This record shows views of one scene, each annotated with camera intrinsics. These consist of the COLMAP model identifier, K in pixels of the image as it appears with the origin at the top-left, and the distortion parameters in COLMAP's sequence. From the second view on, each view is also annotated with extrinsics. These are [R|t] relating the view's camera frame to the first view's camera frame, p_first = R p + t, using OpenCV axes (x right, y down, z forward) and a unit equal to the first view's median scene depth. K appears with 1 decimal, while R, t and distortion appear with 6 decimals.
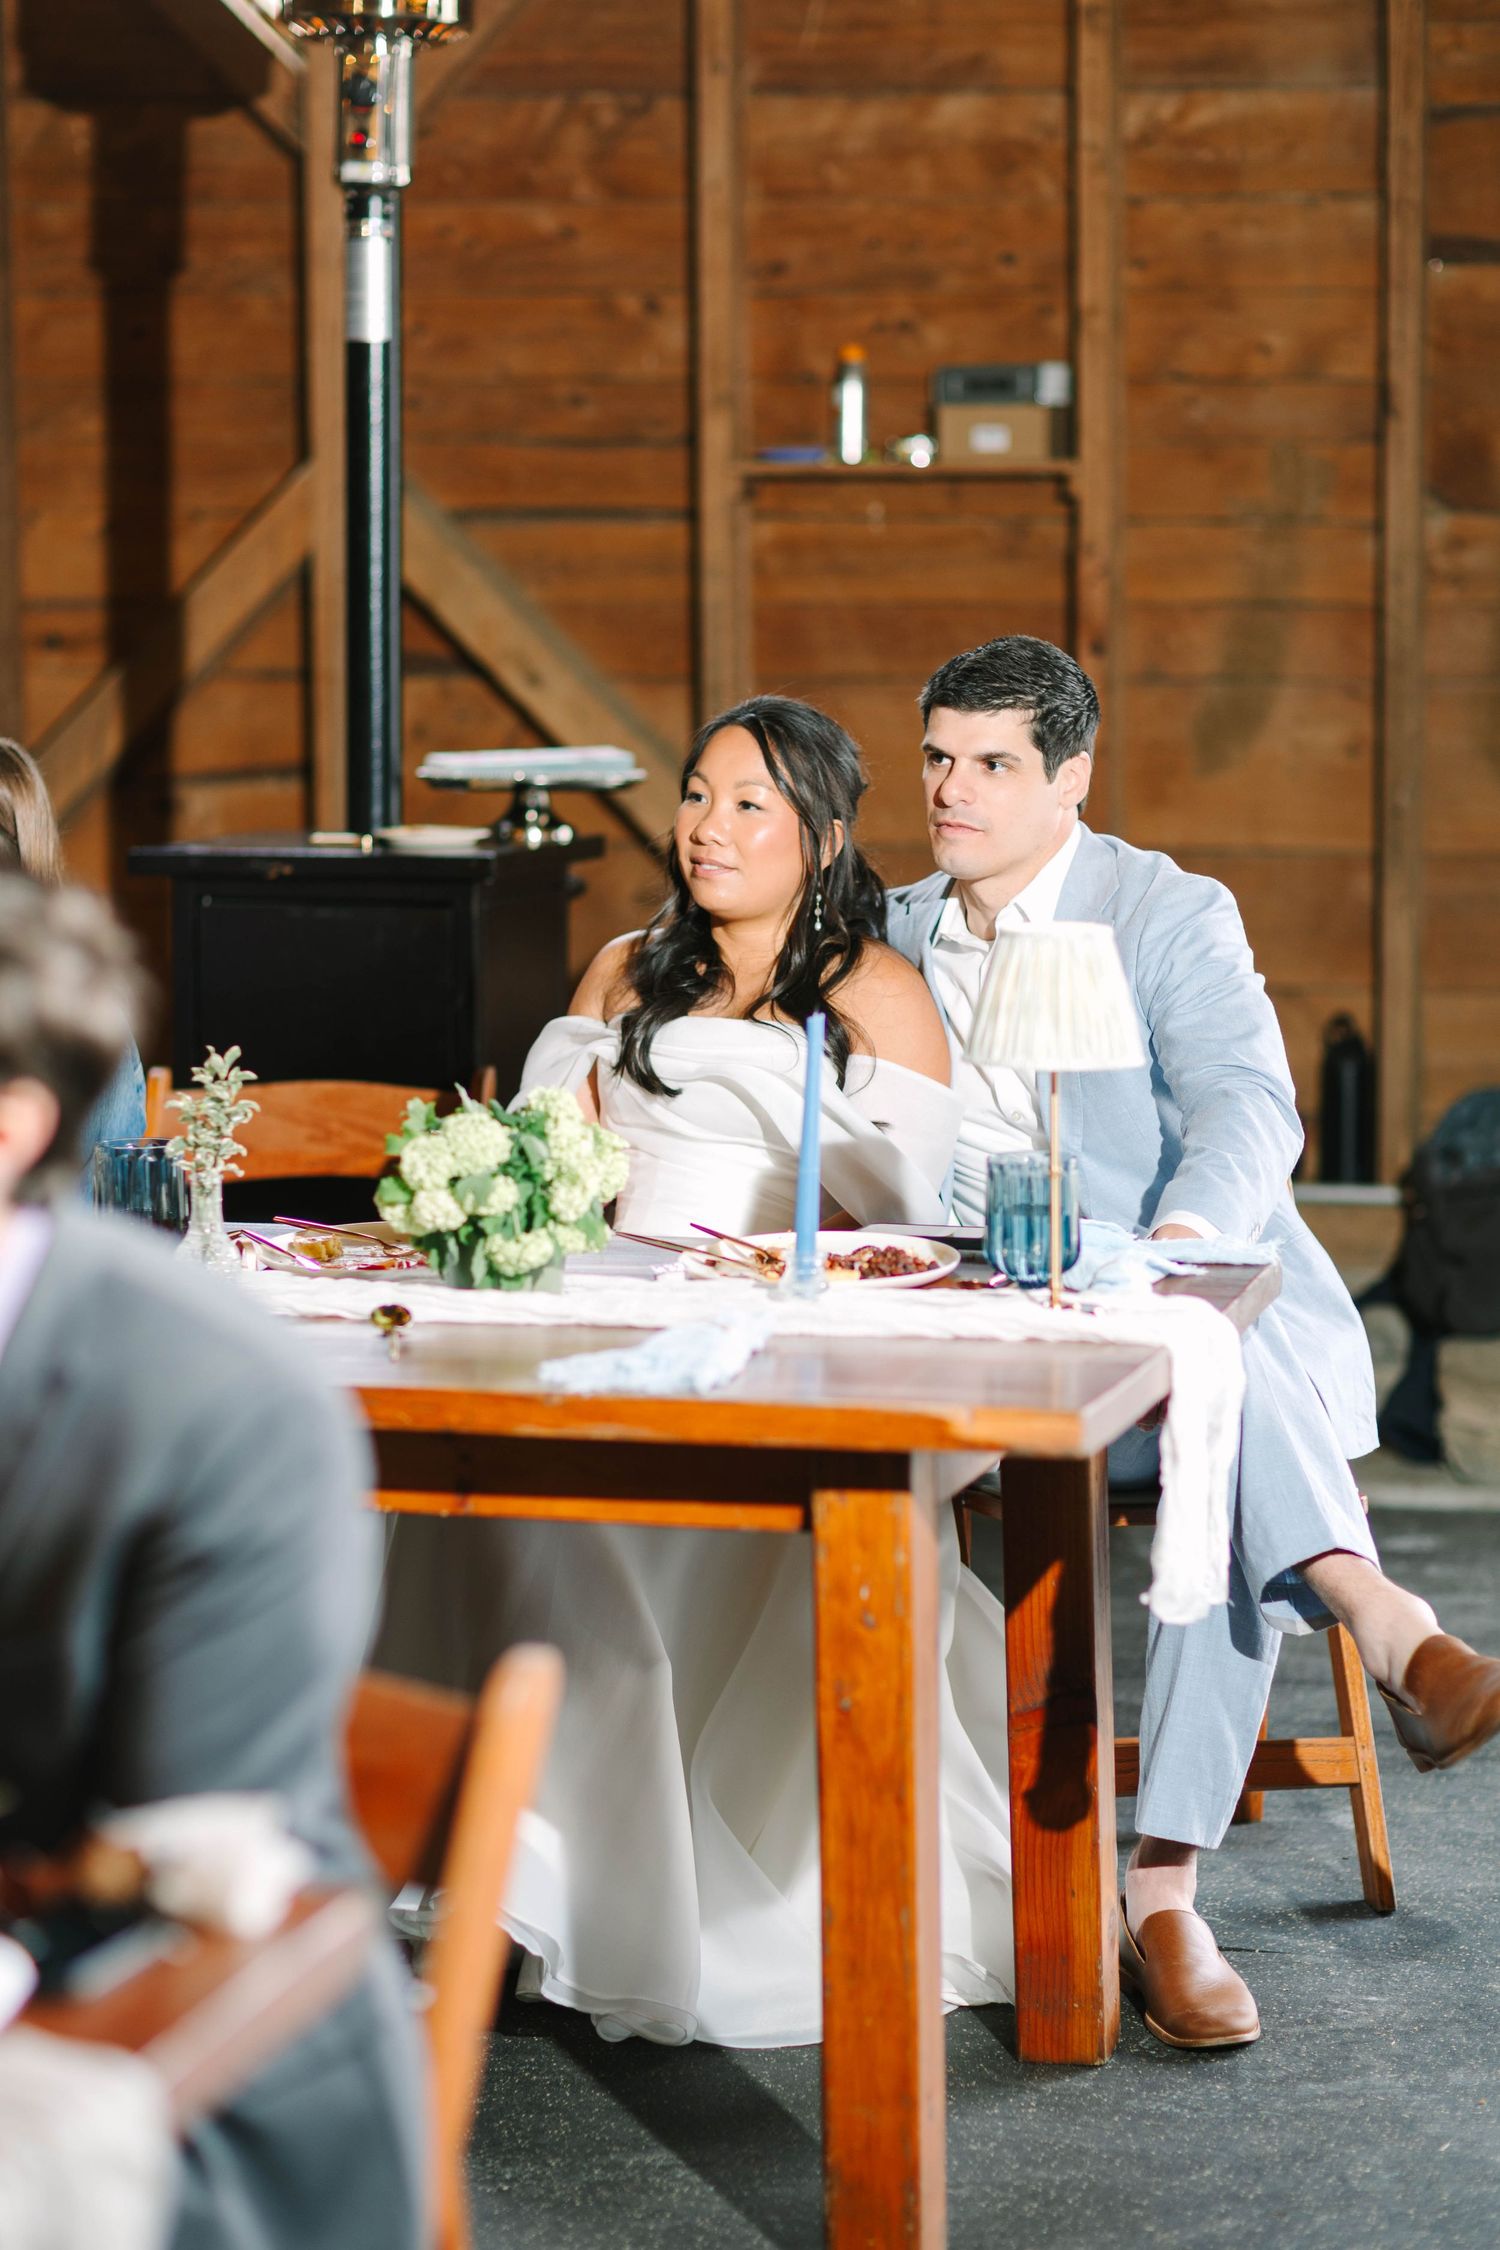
lens RADIAL K [[5538.8, 0, 750.0], [0, 5538.8, 1125.0], [0, 0, 1]] dist [0.037772, 0.130787]
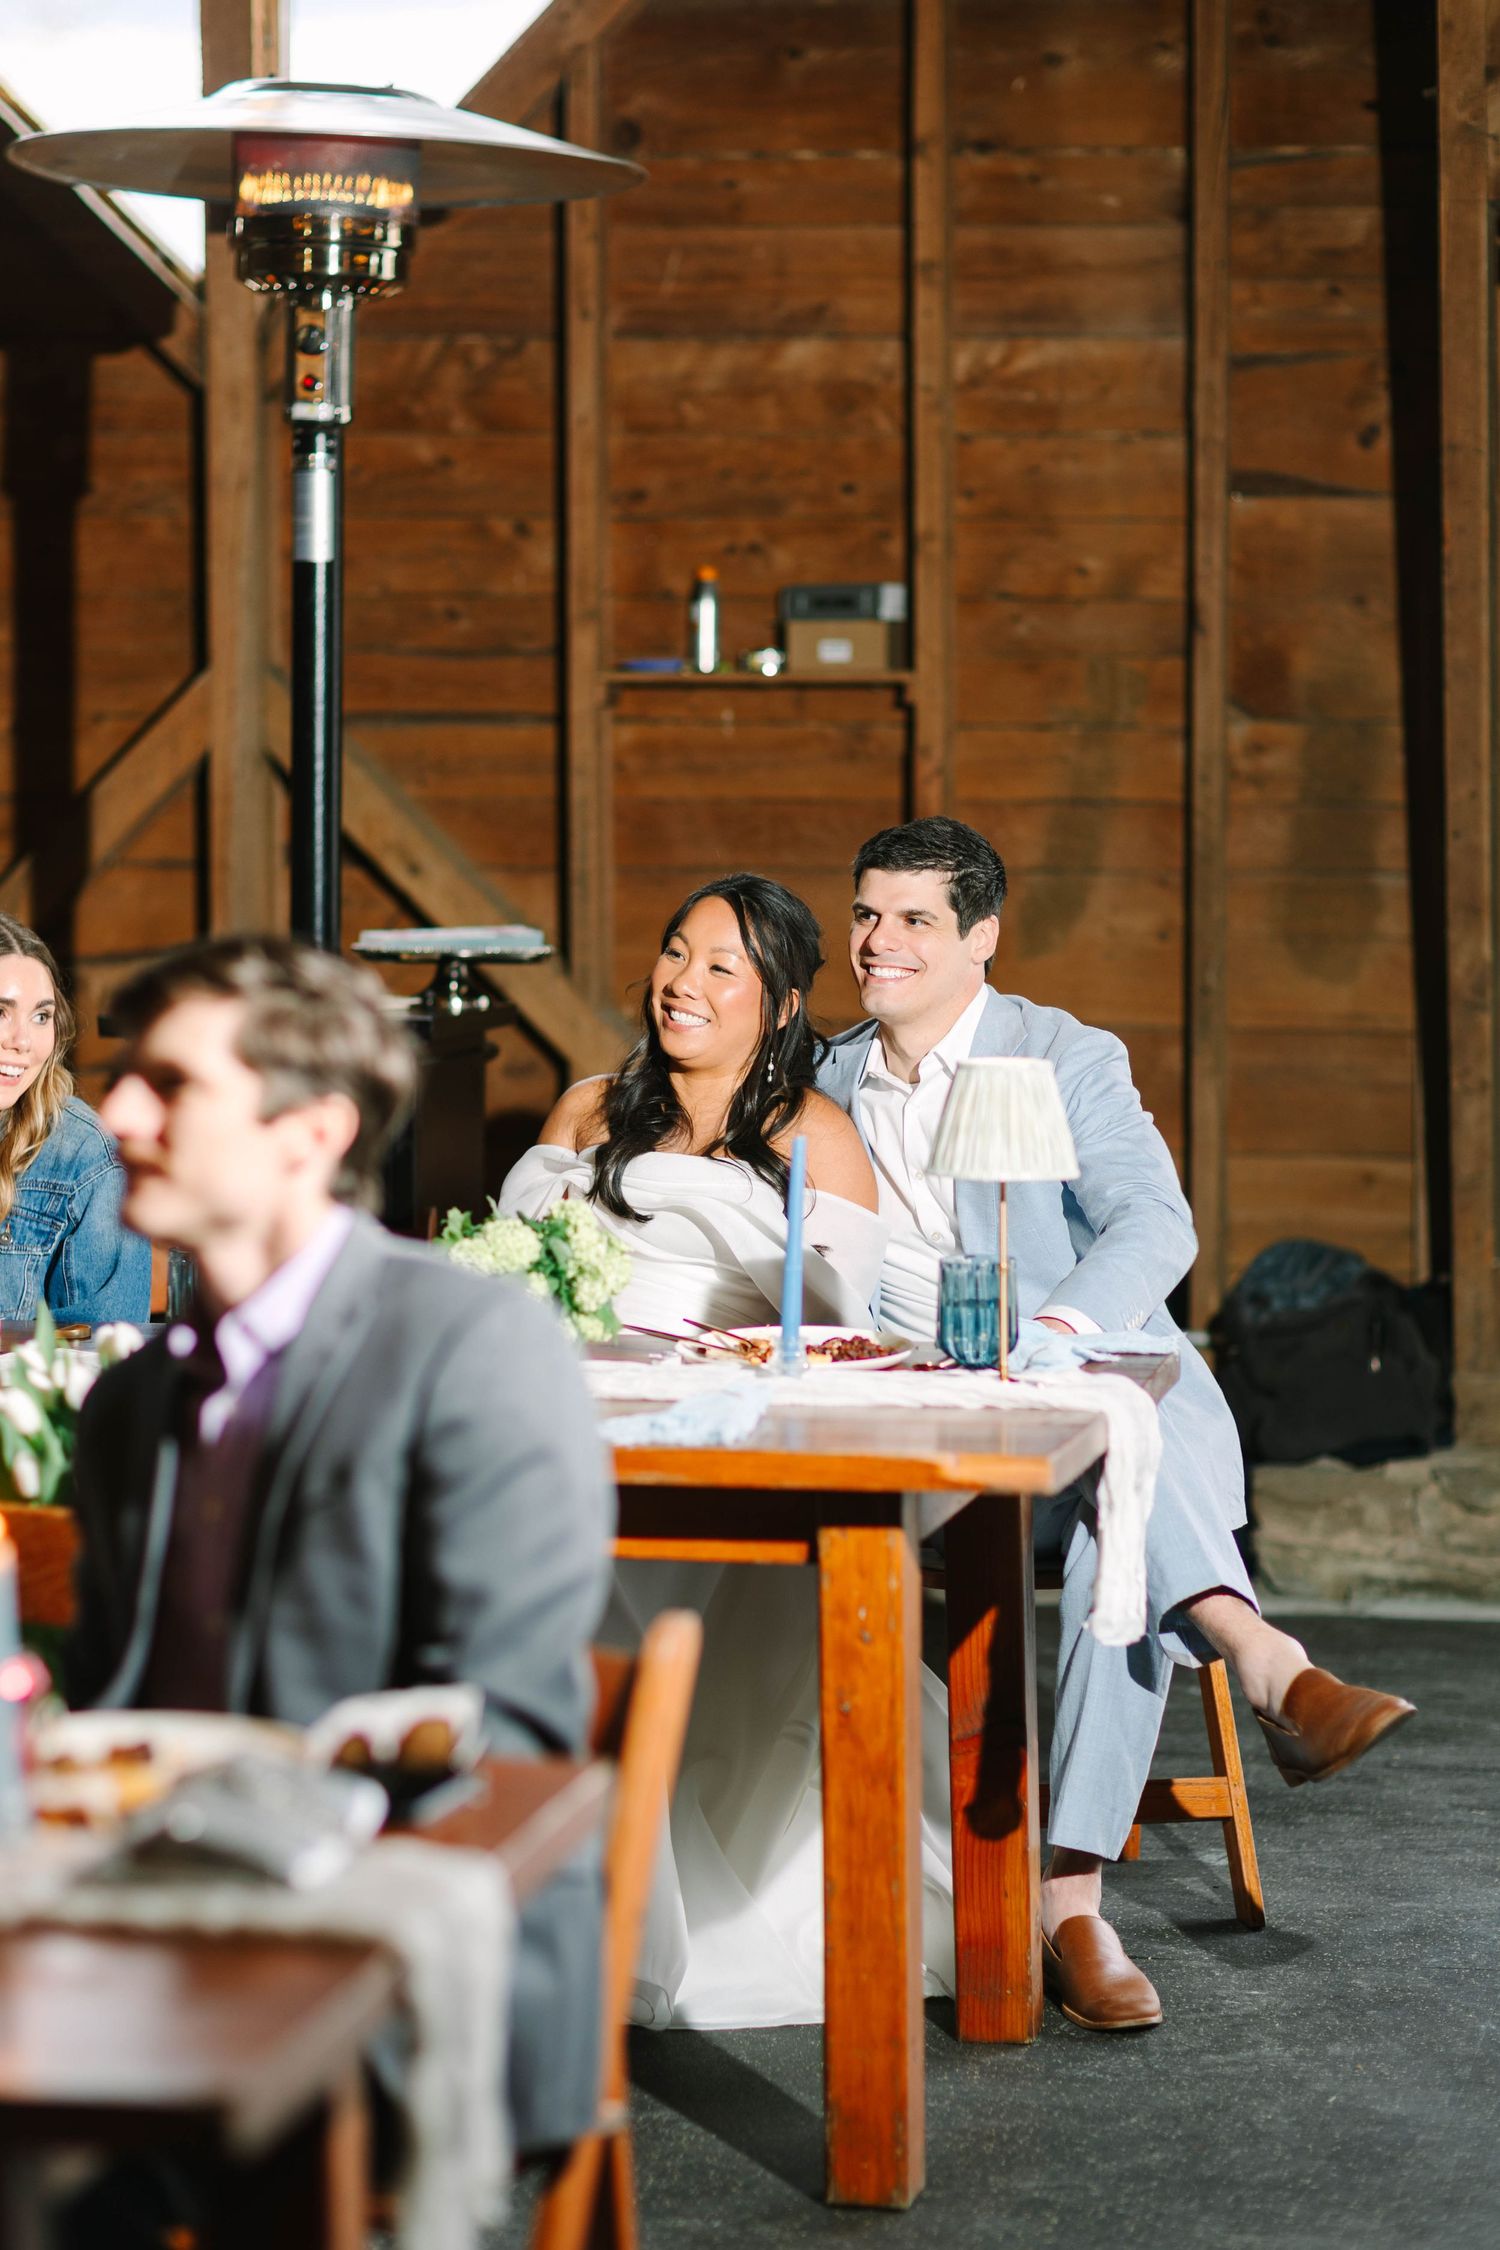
lens RADIAL K [[5538.8, 0, 750.0], [0, 5538.8, 1125.0], [0, 0, 1]] dist [0.037772, 0.130787]
pose [[0.998570, 0.000144, 0.053458, -0.041084], [0.001886, 0.999279, -0.037920, 0.014999], [-0.053424, 0.037967, 0.997850, -0.117729]]
